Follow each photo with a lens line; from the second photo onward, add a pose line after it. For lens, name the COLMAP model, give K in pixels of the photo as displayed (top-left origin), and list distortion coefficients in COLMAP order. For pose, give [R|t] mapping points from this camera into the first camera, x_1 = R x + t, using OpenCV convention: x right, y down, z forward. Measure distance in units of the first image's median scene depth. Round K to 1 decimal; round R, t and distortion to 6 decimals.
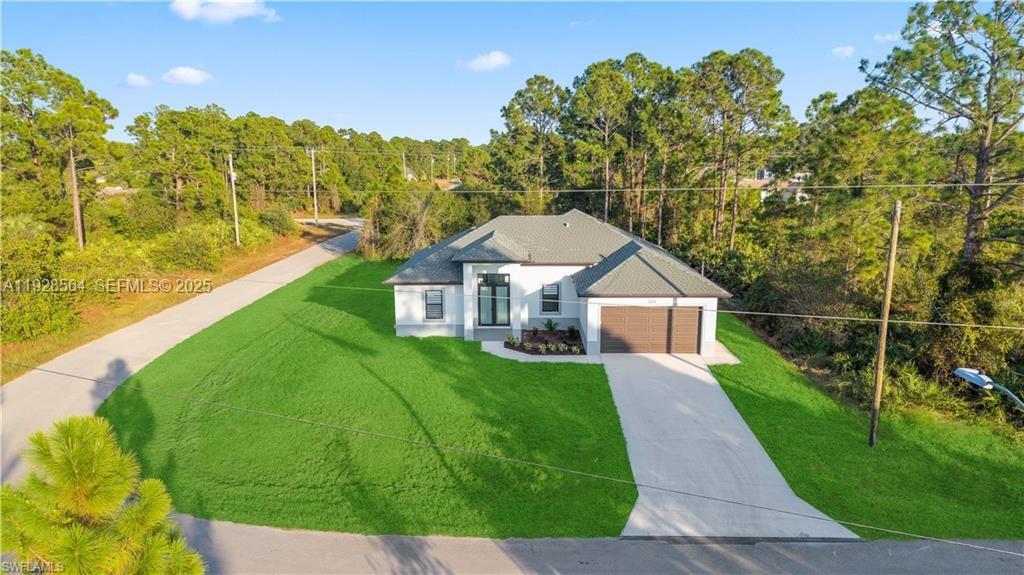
lens RADIAL K [[665.9, 0, 512.0], [0, 665.9, 287.5], [0, 0, 1]] dist [0.023600, 0.000147]
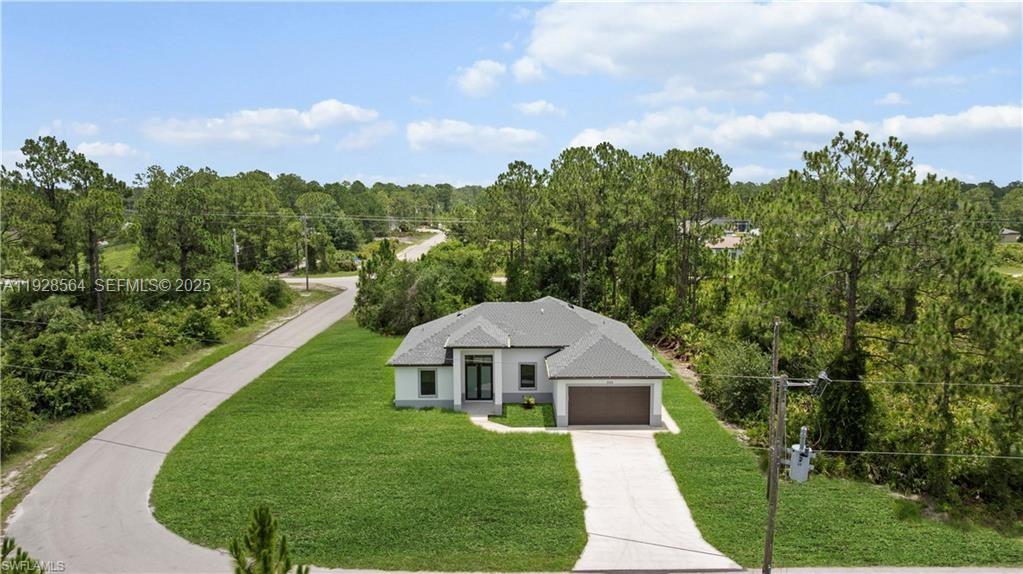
lens RADIAL K [[737.2, 0, 511.5], [0, 737.2, 287.0], [0, 0, 1]] dist [-0.037245, -0.000359]
pose [[0.999803, -0.008266, 0.018057, 0.008016], [0.009024, 0.999065, -0.042285, -0.085472], [-0.017691, 0.042440, 0.998942, -0.300159]]
